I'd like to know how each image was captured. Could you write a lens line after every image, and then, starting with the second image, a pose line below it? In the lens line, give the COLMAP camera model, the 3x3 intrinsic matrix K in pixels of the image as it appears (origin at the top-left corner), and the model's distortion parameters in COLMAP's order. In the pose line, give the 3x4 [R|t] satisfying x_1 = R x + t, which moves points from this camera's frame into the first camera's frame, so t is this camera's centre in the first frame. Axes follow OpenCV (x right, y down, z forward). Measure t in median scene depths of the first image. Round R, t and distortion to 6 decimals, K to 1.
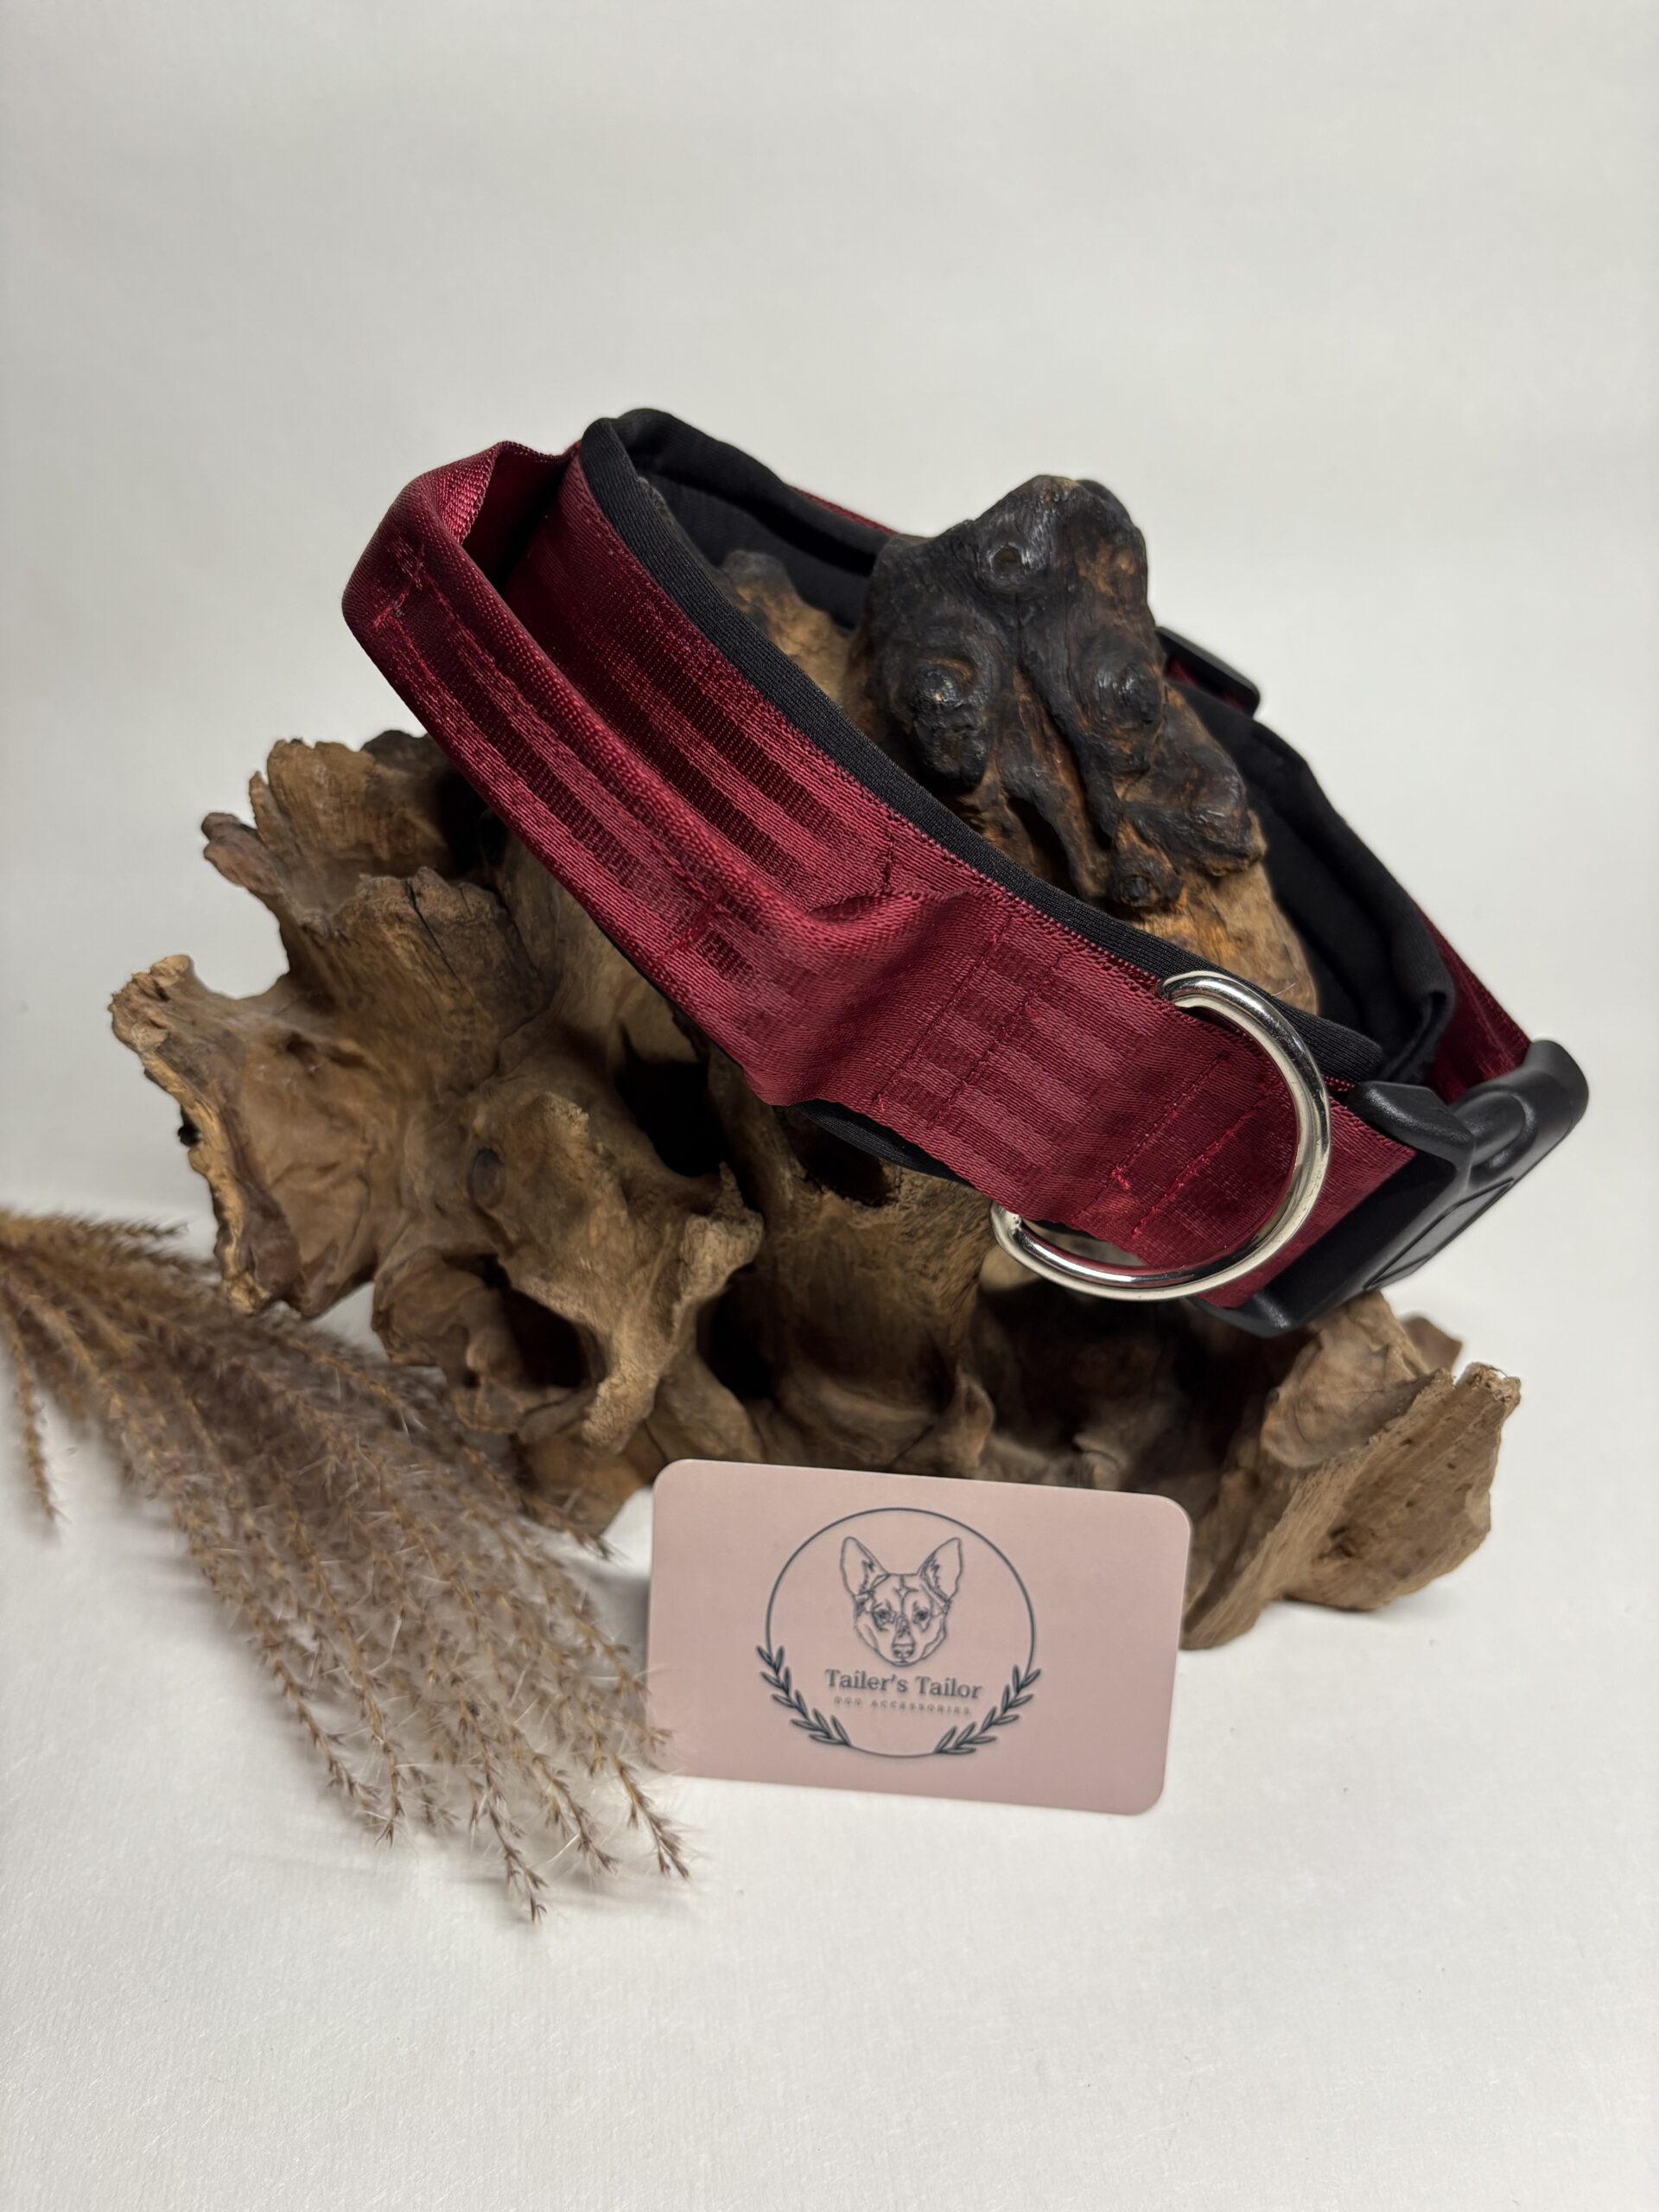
lens RADIAL K [[1720.5, 0, 822.0], [0, 1720.5, 1110.6], [0, 0, 1]] dist [0.096496, -0.423426]
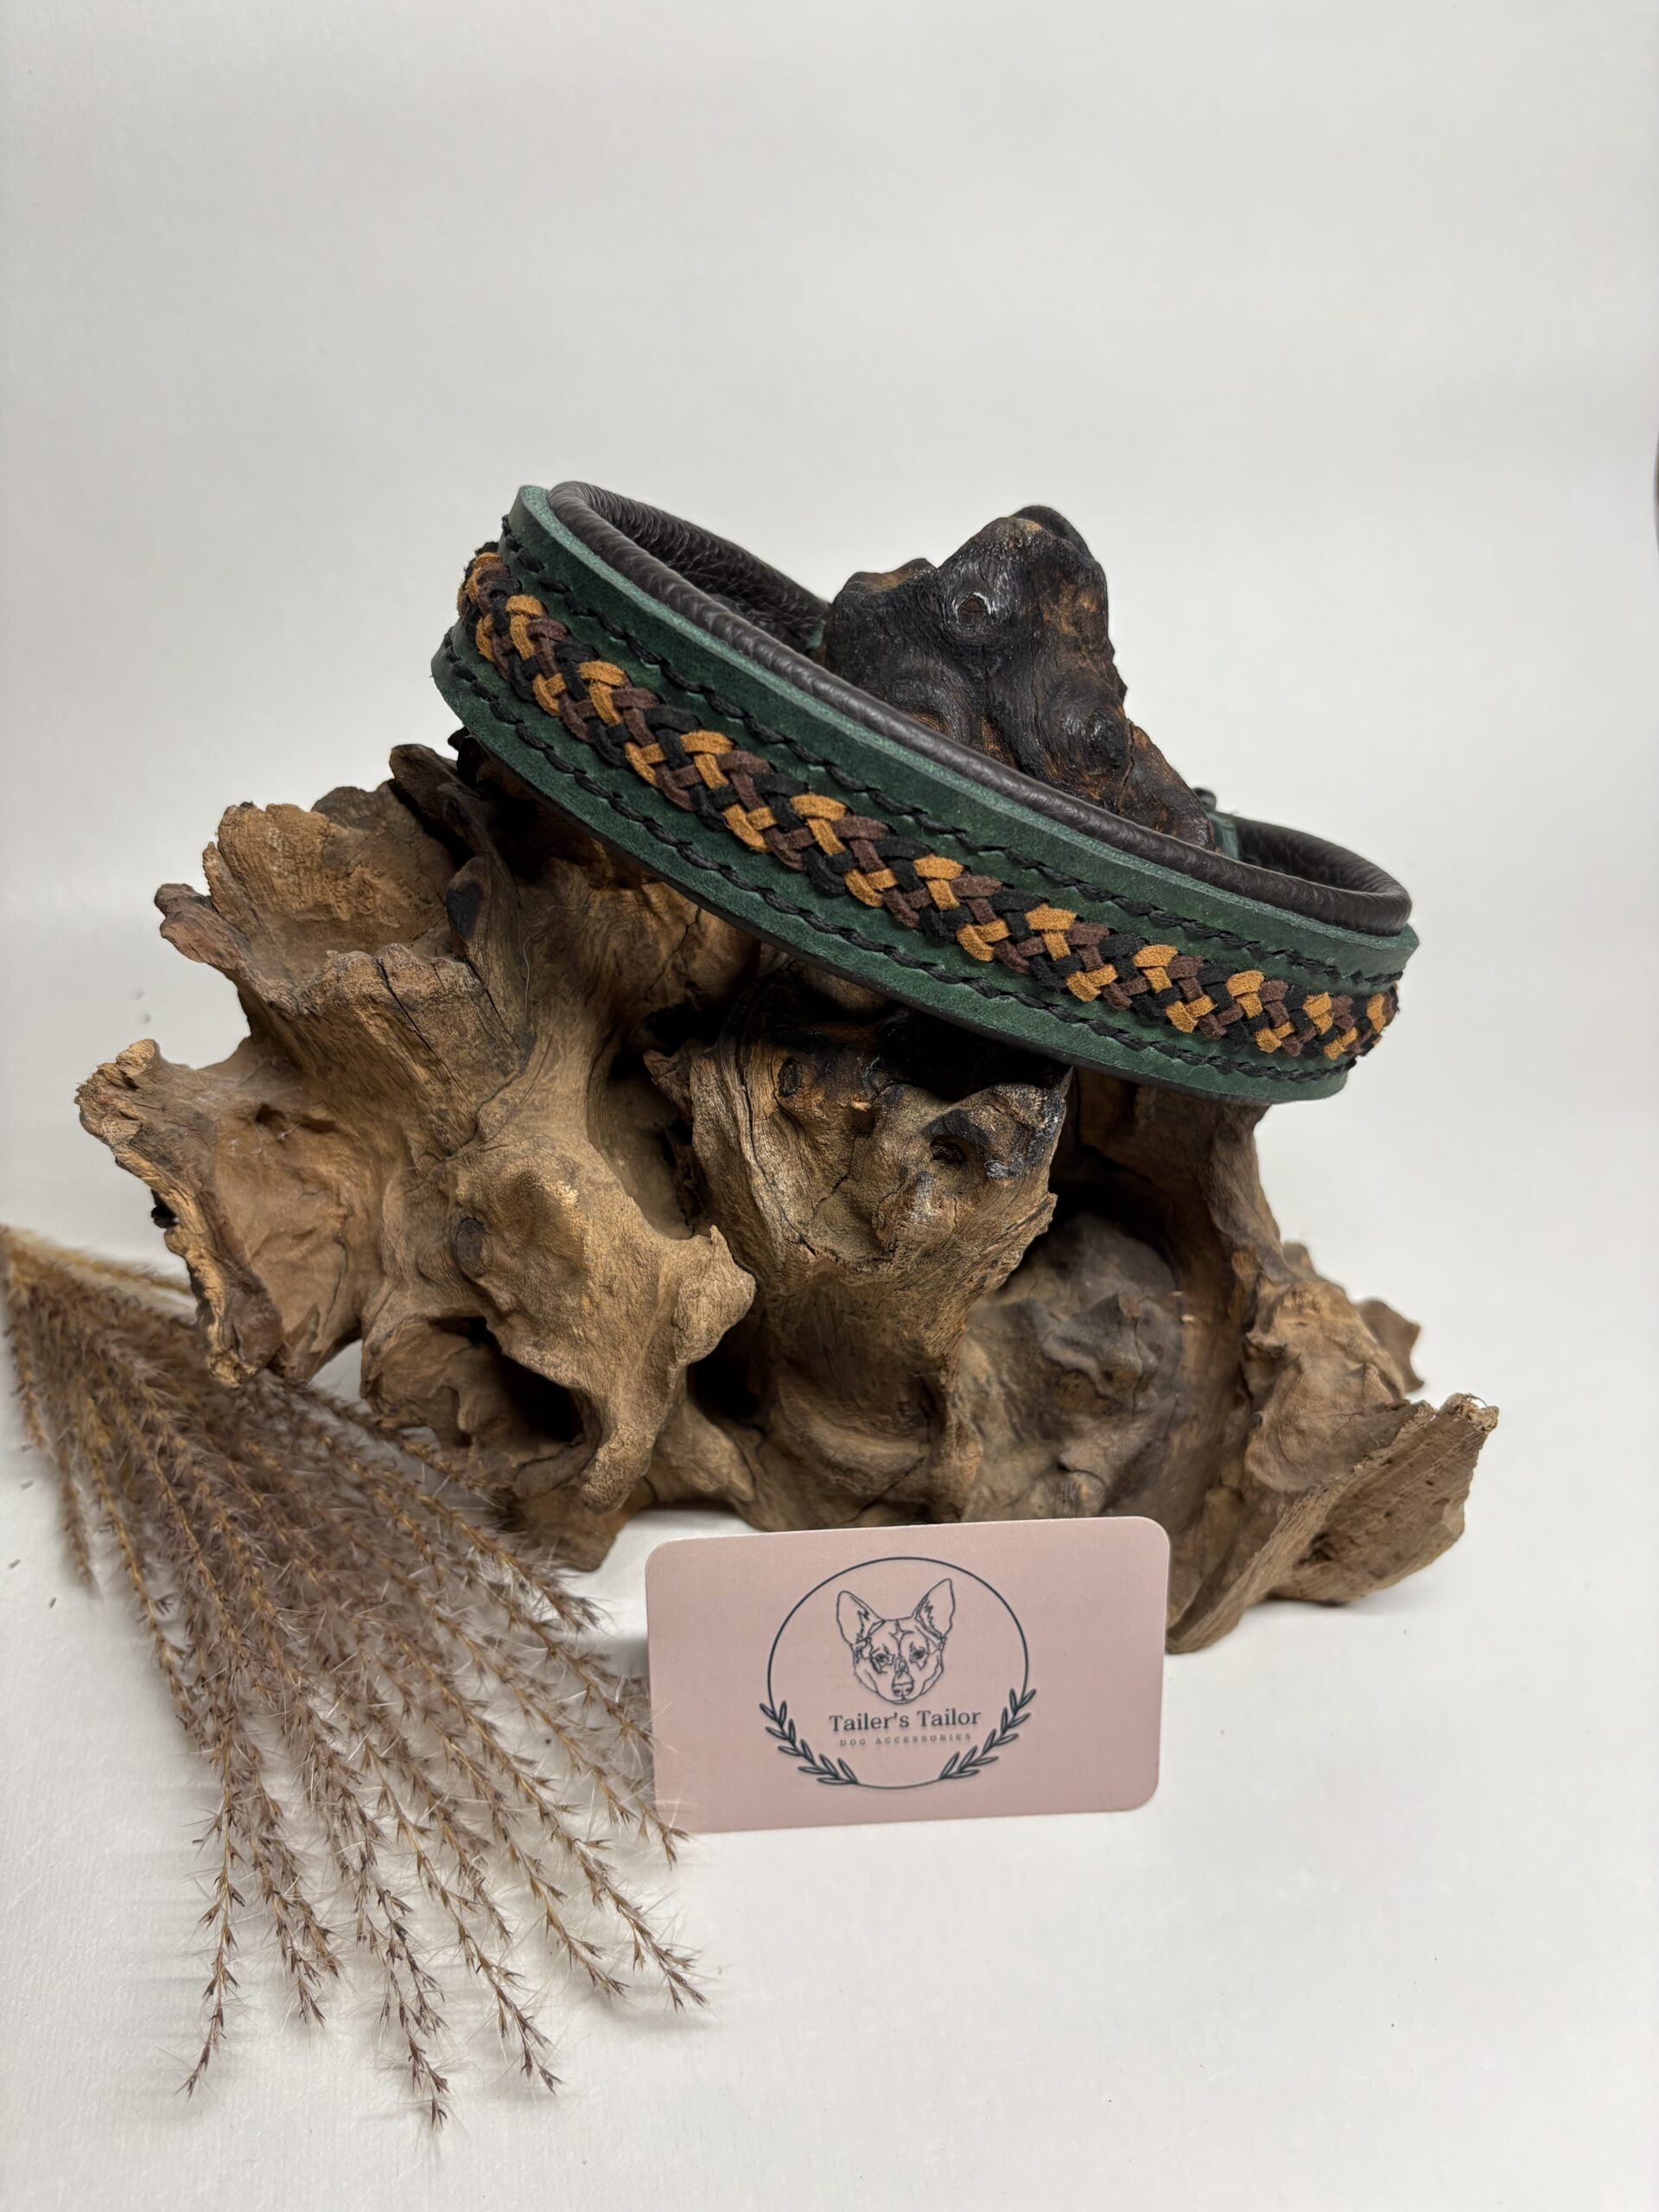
lens RADIAL K [[1725.3, 0, 825.6], [0, 1725.3, 1107.0], [0, 0, 1]] dist [0.085821, -0.350301]
pose [[0.997395, -0.046084, 0.055497, -0.042984], [0.042559, 0.997099, 0.063100, -0.096173], [-0.058244, -0.060573, 0.996463, -0.001666]]
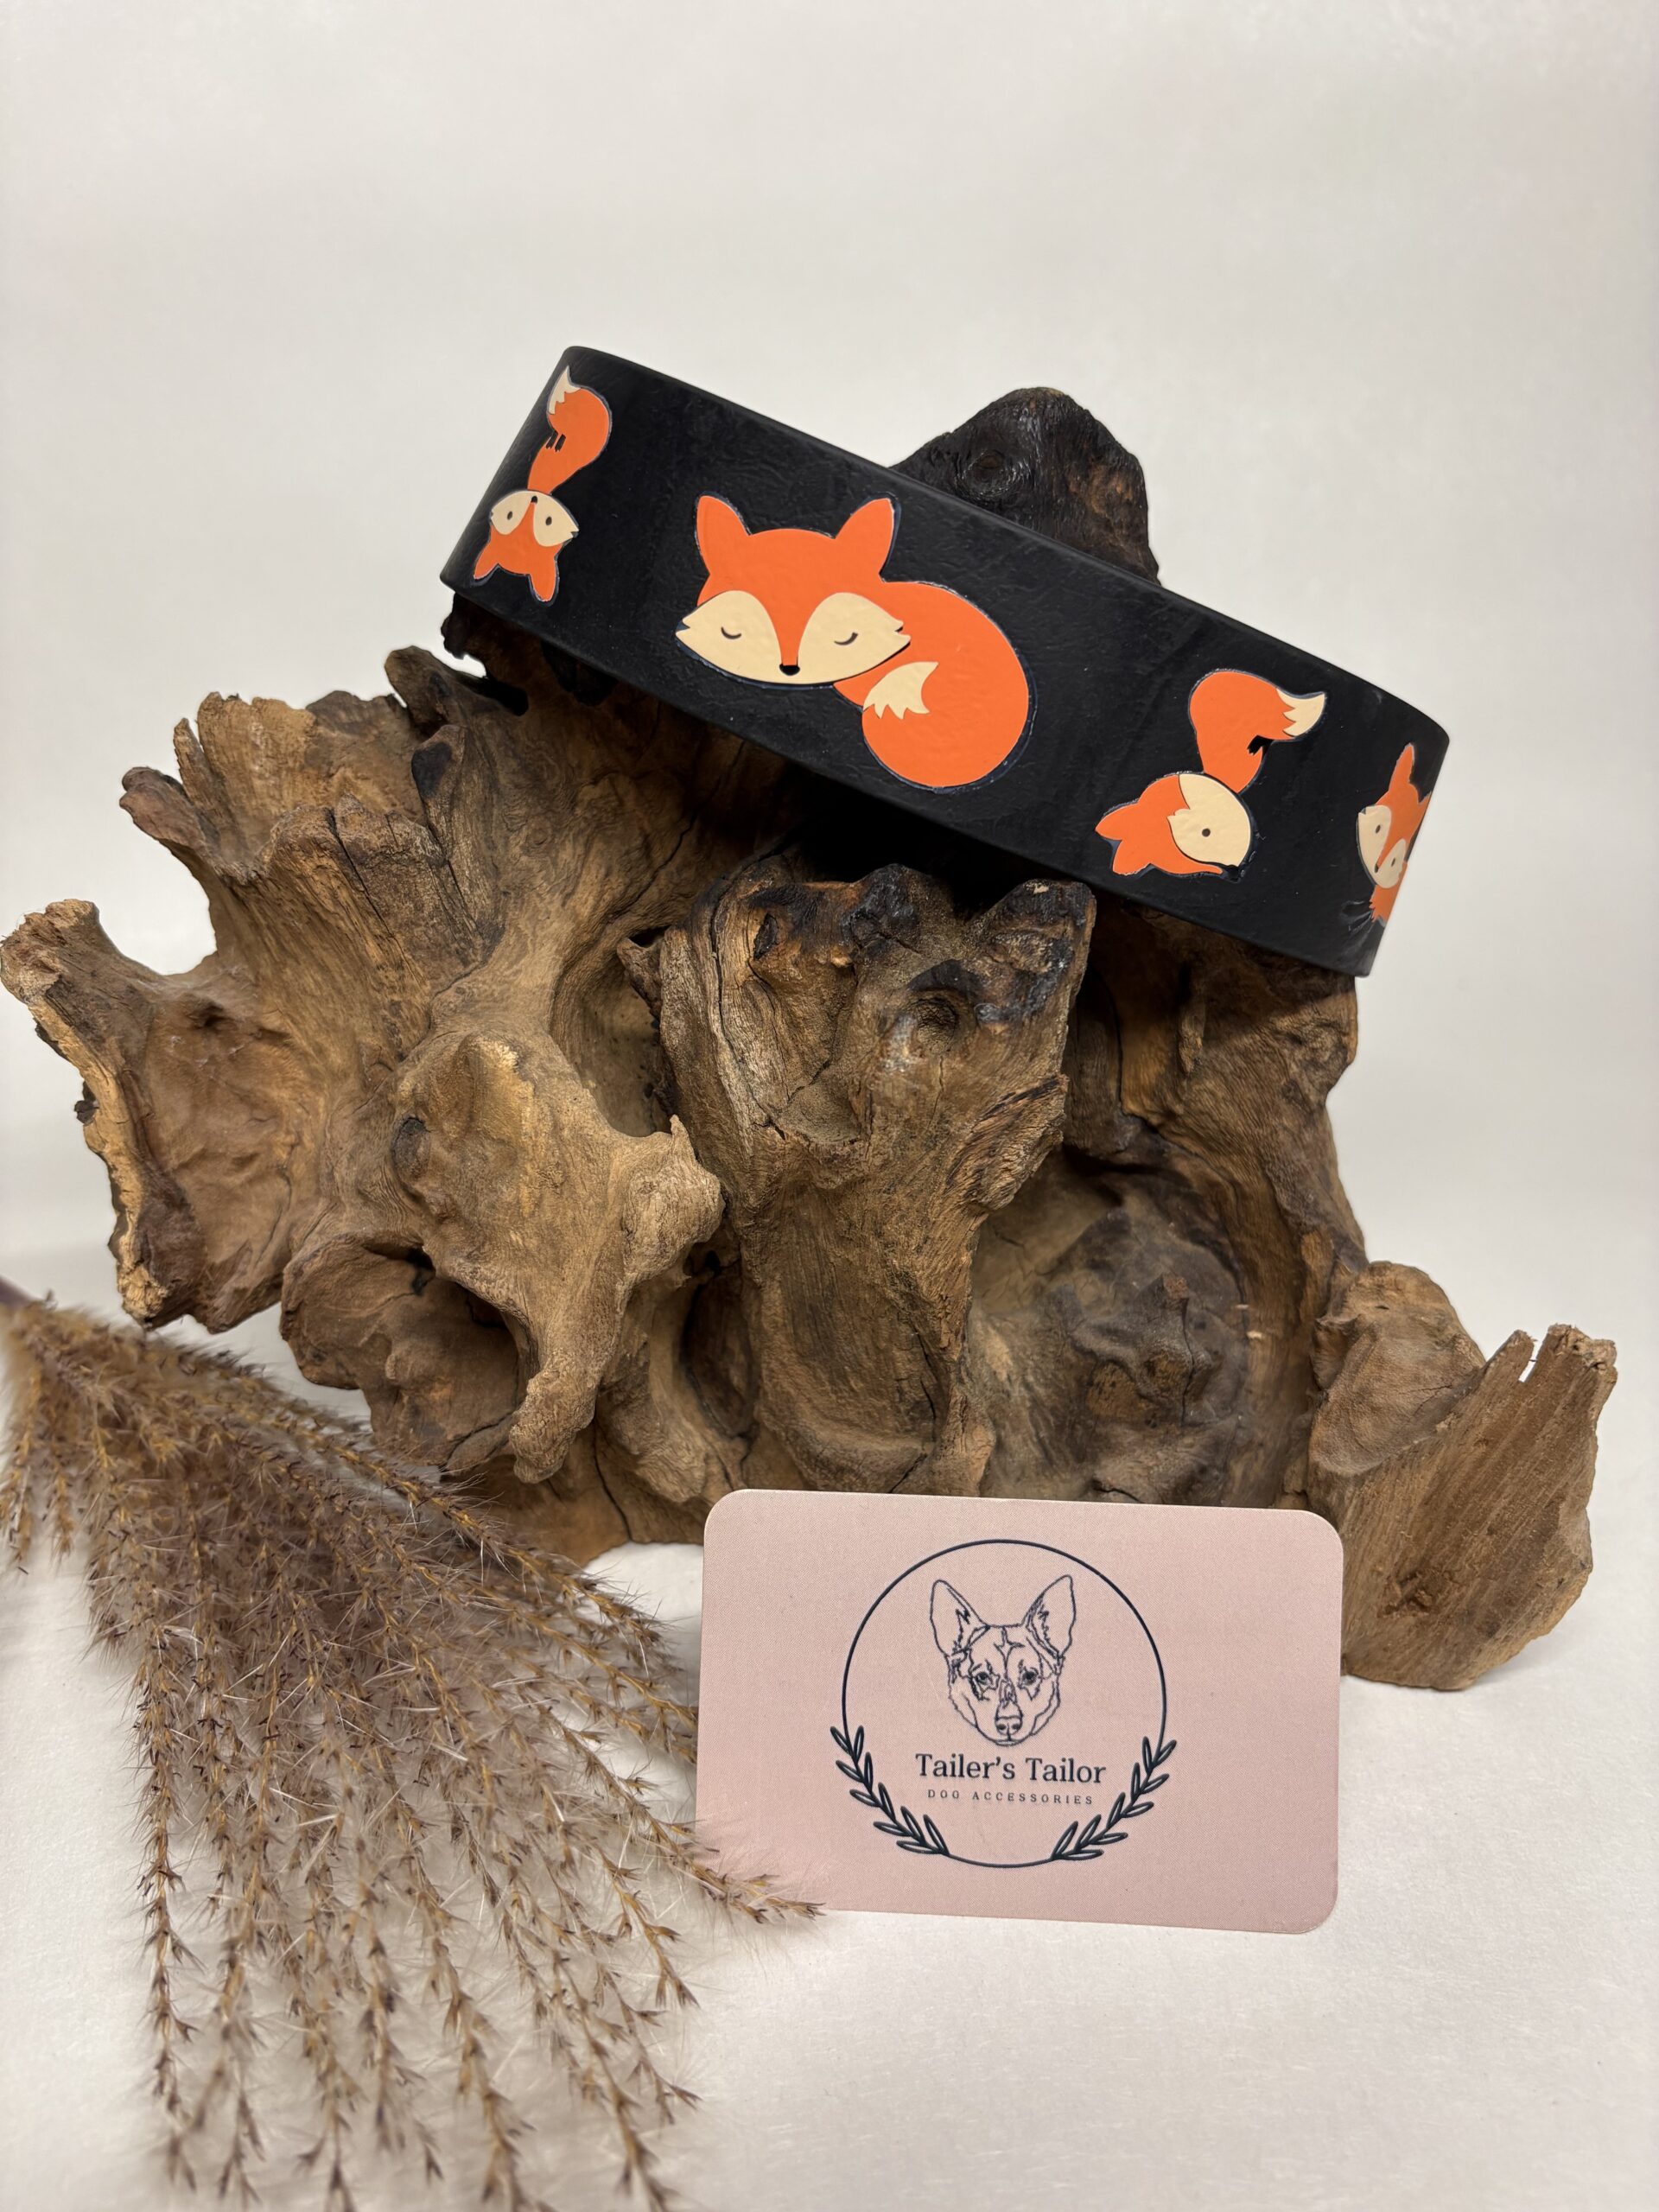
lens RADIAL K [[1725.3, 0, 825.6], [0, 1725.3, 1107.0], [0, 0, 1]] dist [0.085821, -0.350301]
pose [[0.999492, -0.004546, -0.031550, 0.045146], [-0.000369, 0.988066, -0.154030, 0.154008], [0.031874, 0.153963, 0.987562, 0.130129]]
